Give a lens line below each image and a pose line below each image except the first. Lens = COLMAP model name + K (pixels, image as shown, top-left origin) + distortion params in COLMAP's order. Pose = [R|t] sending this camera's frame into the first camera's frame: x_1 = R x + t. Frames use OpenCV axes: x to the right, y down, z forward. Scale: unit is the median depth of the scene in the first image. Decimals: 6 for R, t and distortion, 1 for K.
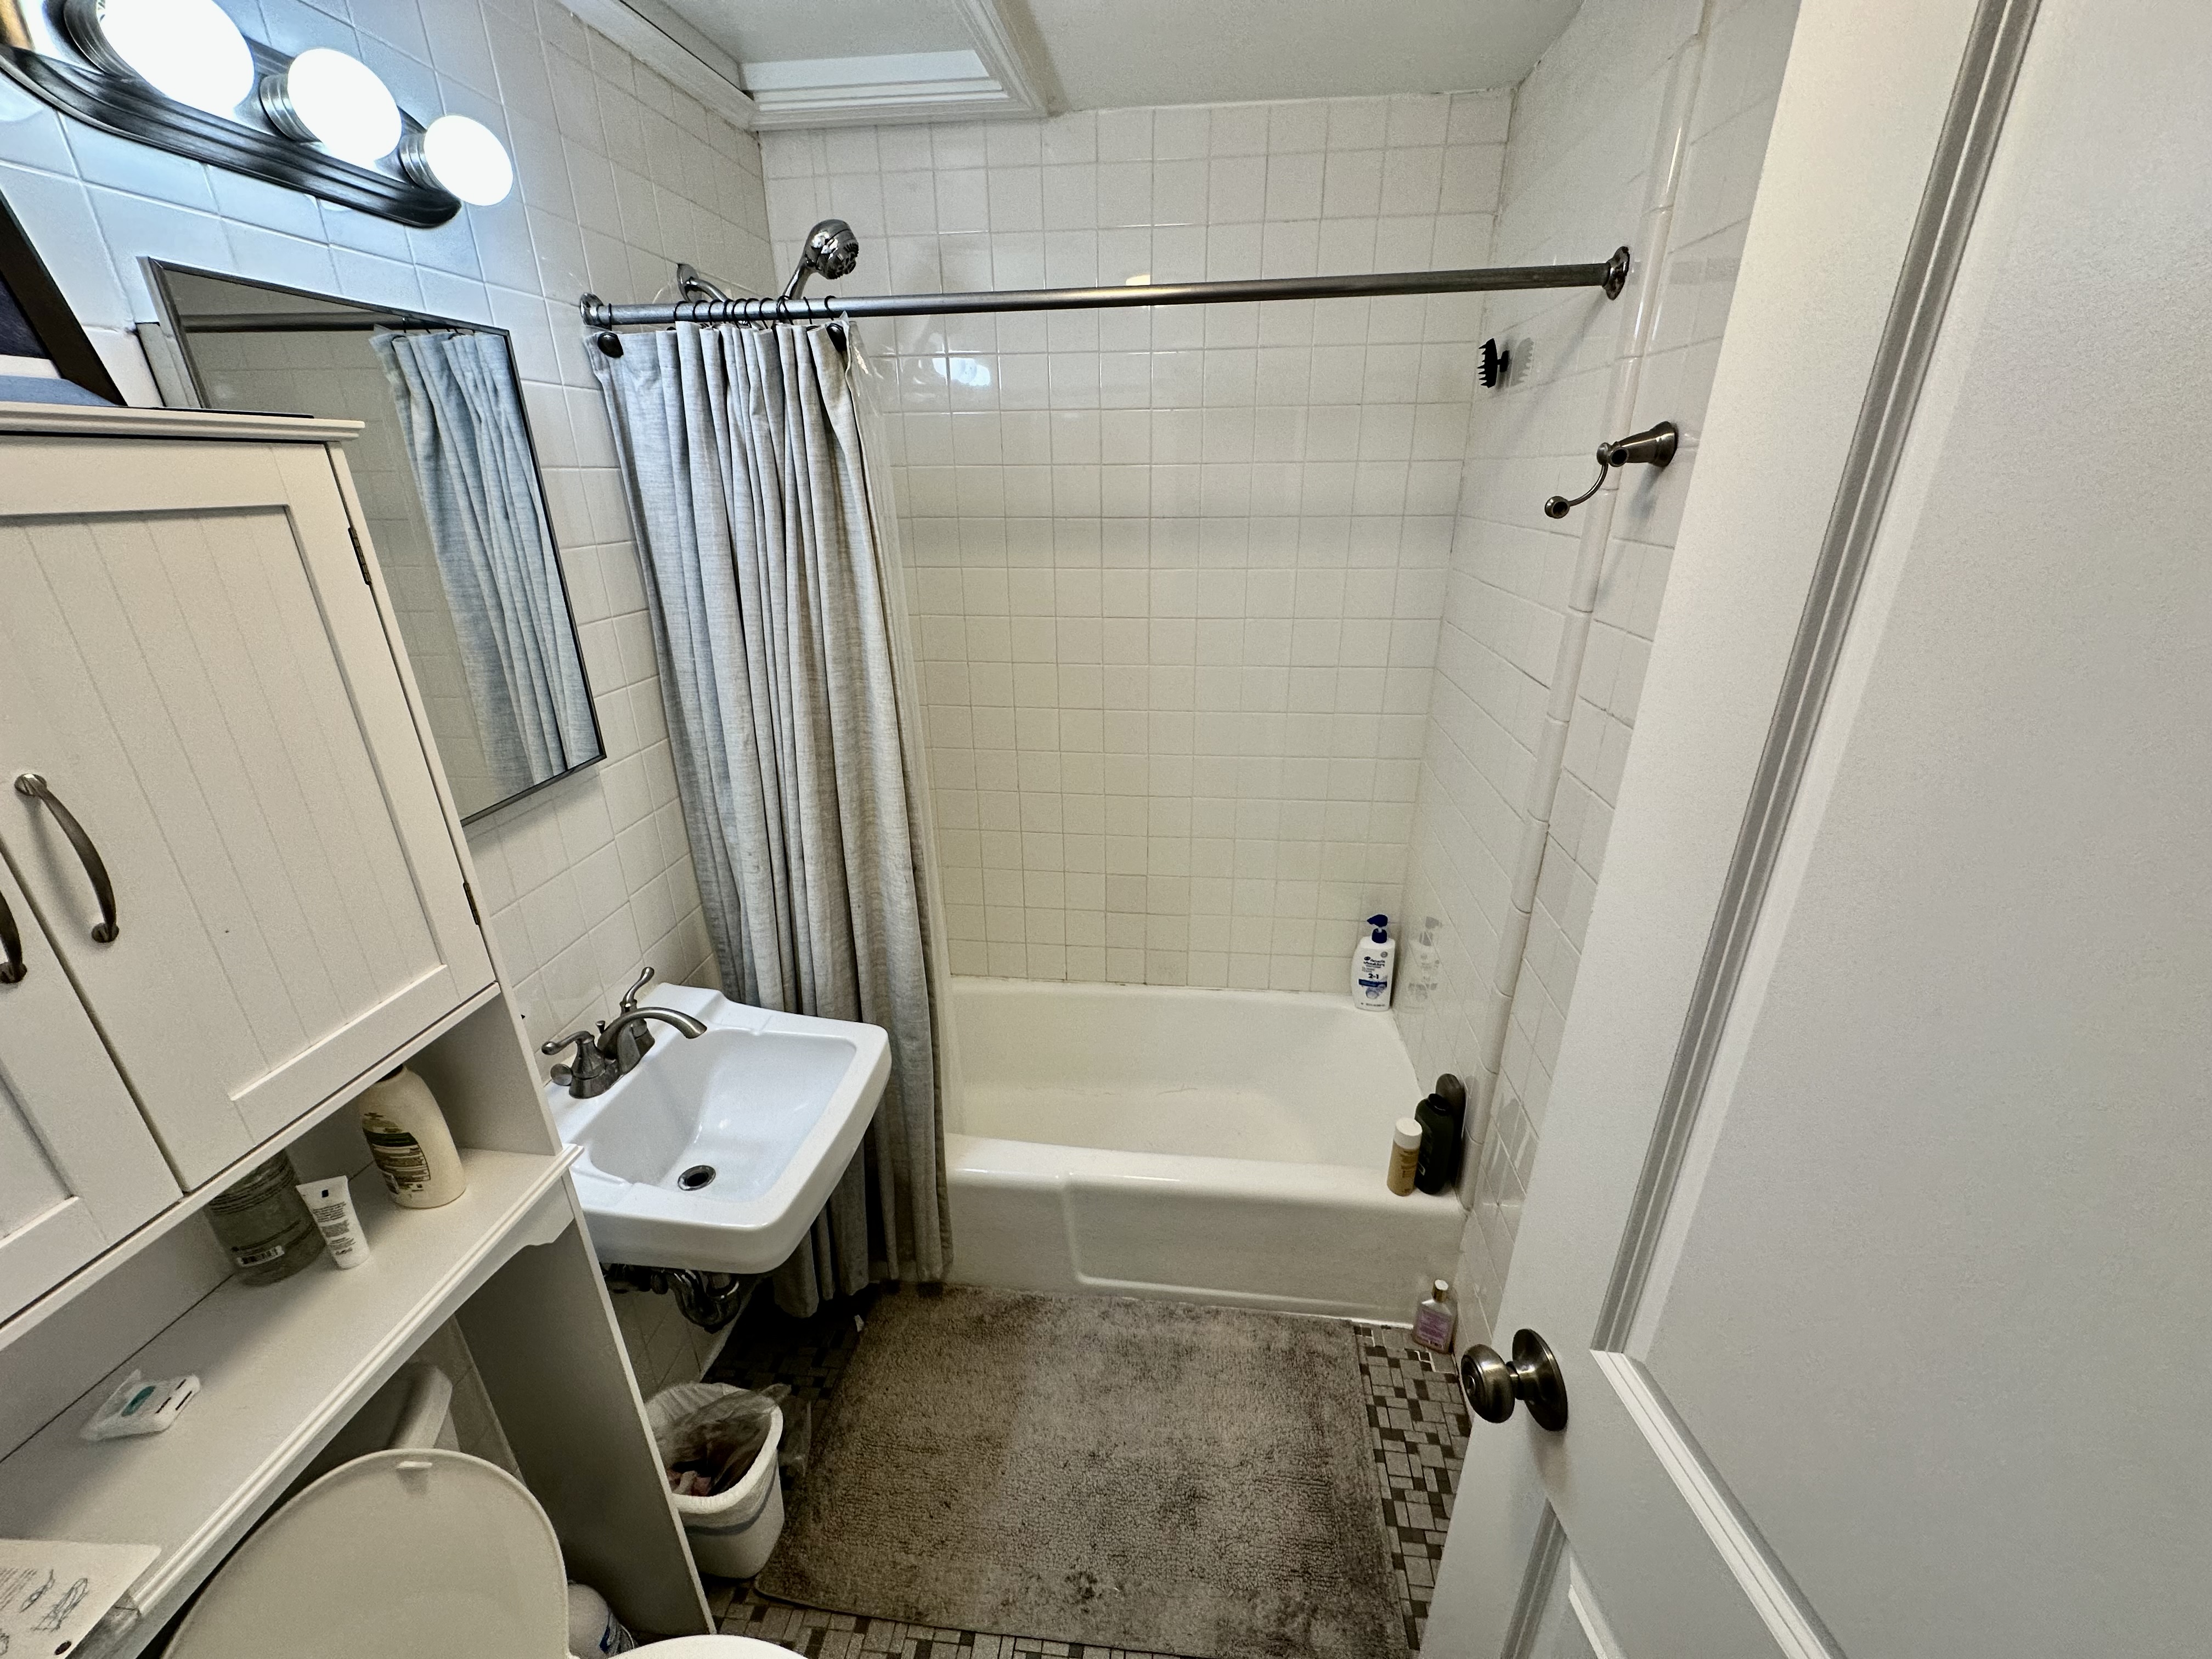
lens RADIAL K [[877.7, 0, 1107.5], [0, 877.7, 828.3], [0, 0, 1]] dist [-0.002142, 0.000406]
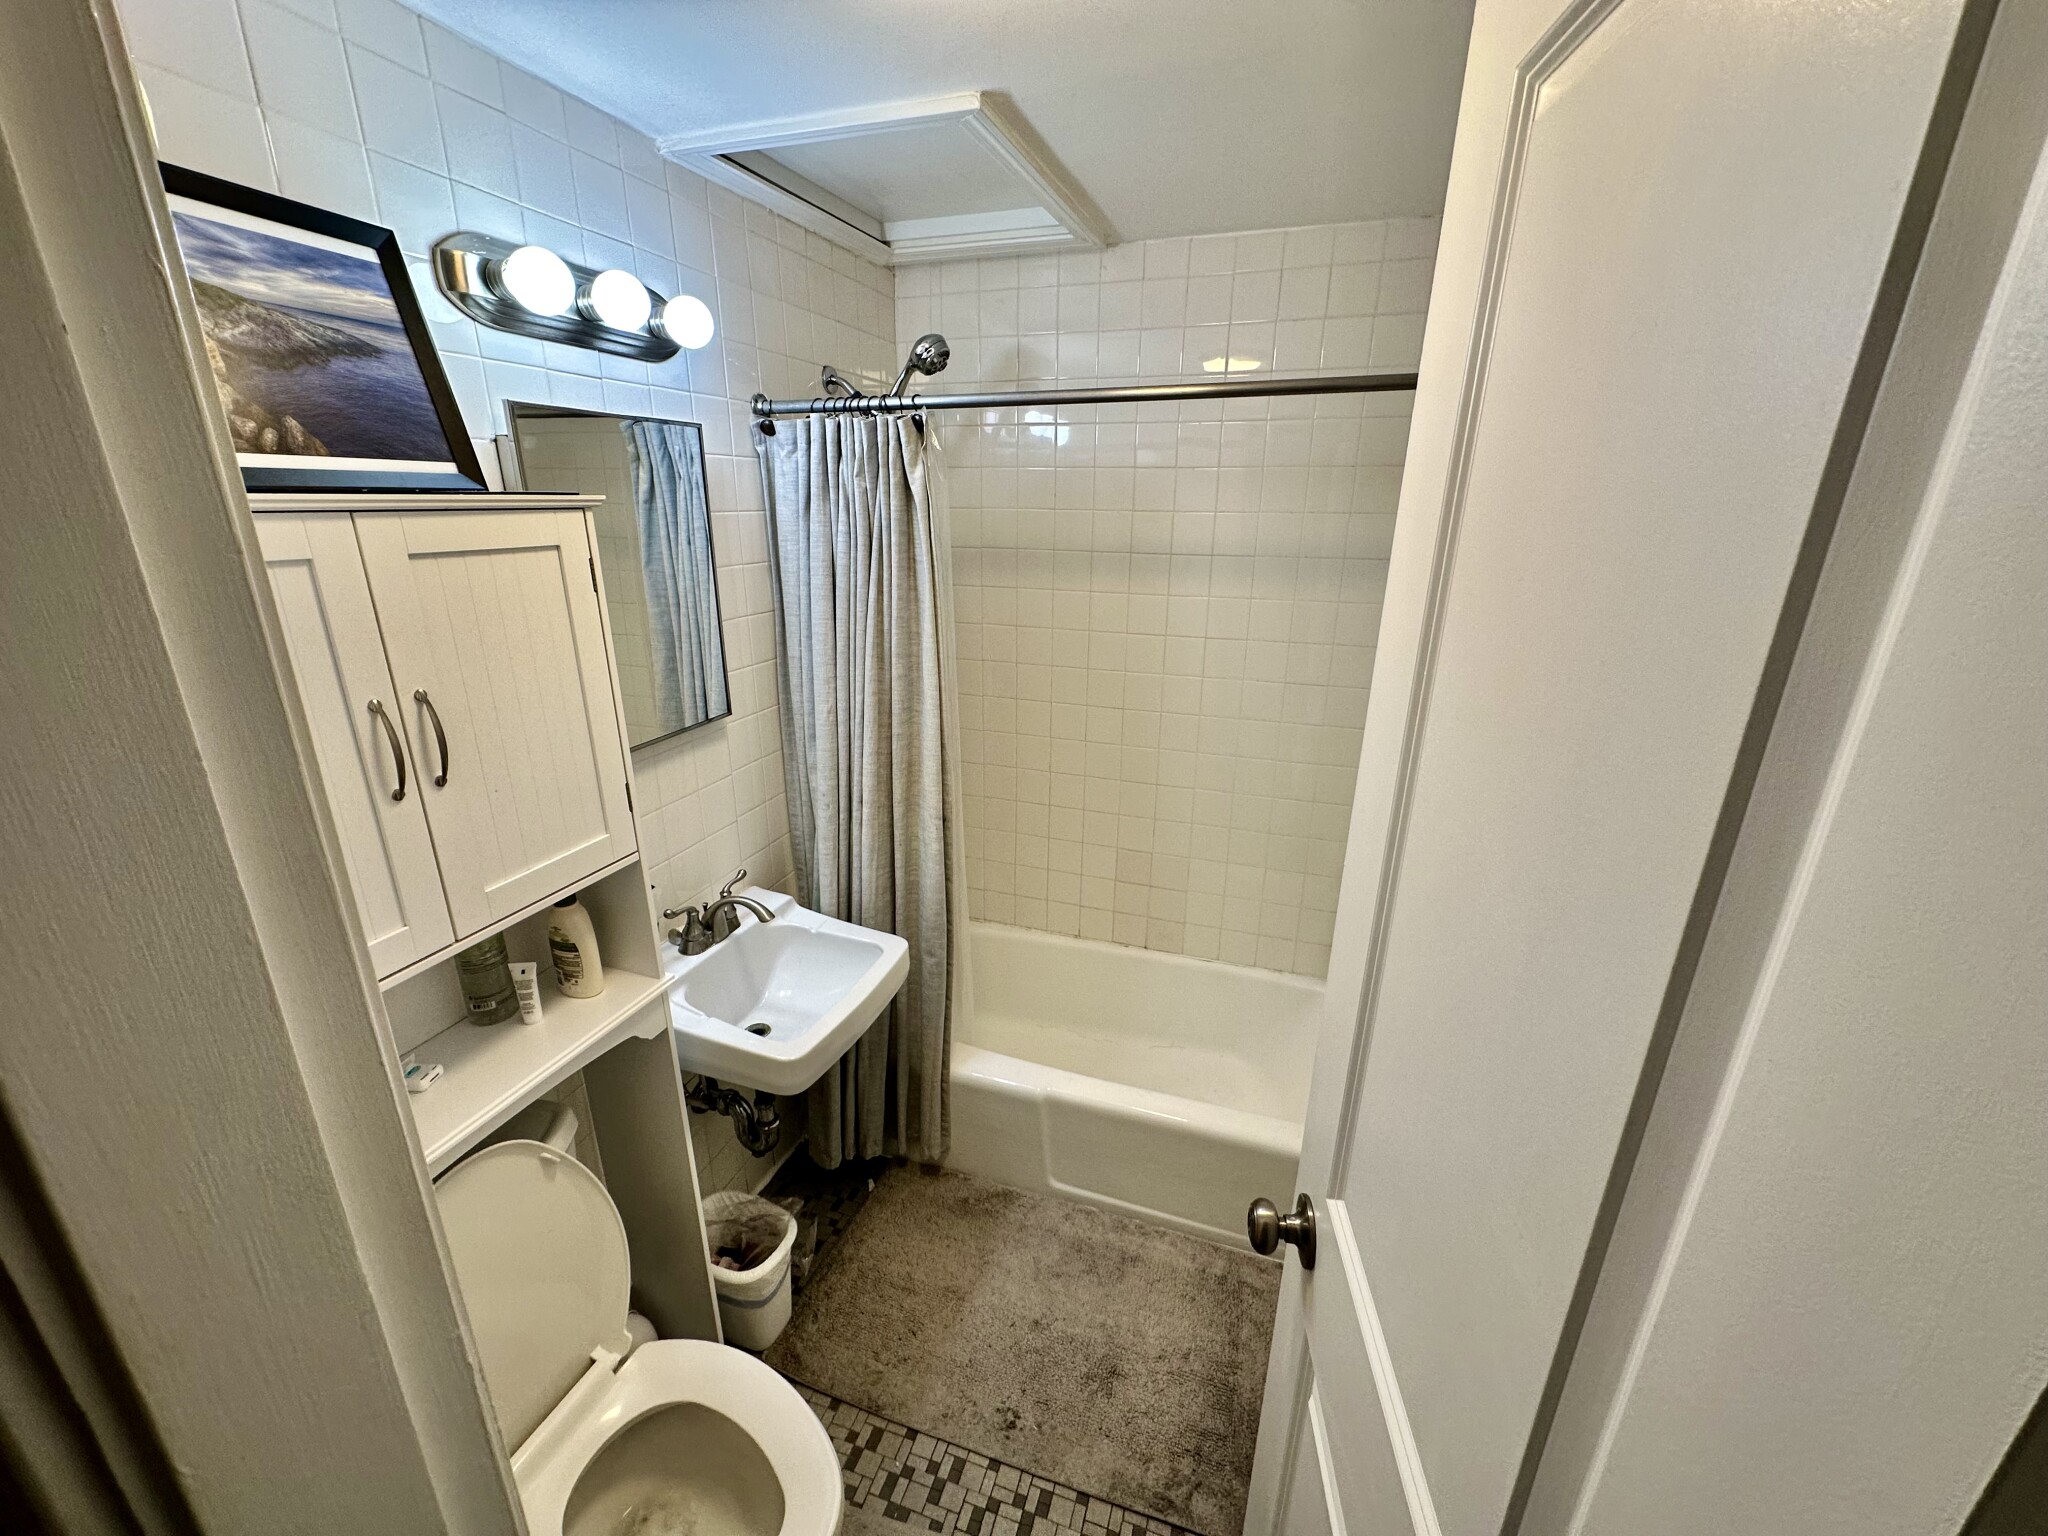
lens RADIAL K [[812.6, 0, 1025.2], [0, 812.6, 767.8], [0, 0, 1]] dist [-0.002142, 0.000406]
pose [[0.976347, 0.083720, -0.199344, 0.144461], [-0.096446, 0.993818, -0.054994, 0.028646], [0.193507, 0.072919, 0.978385, -0.162846]]
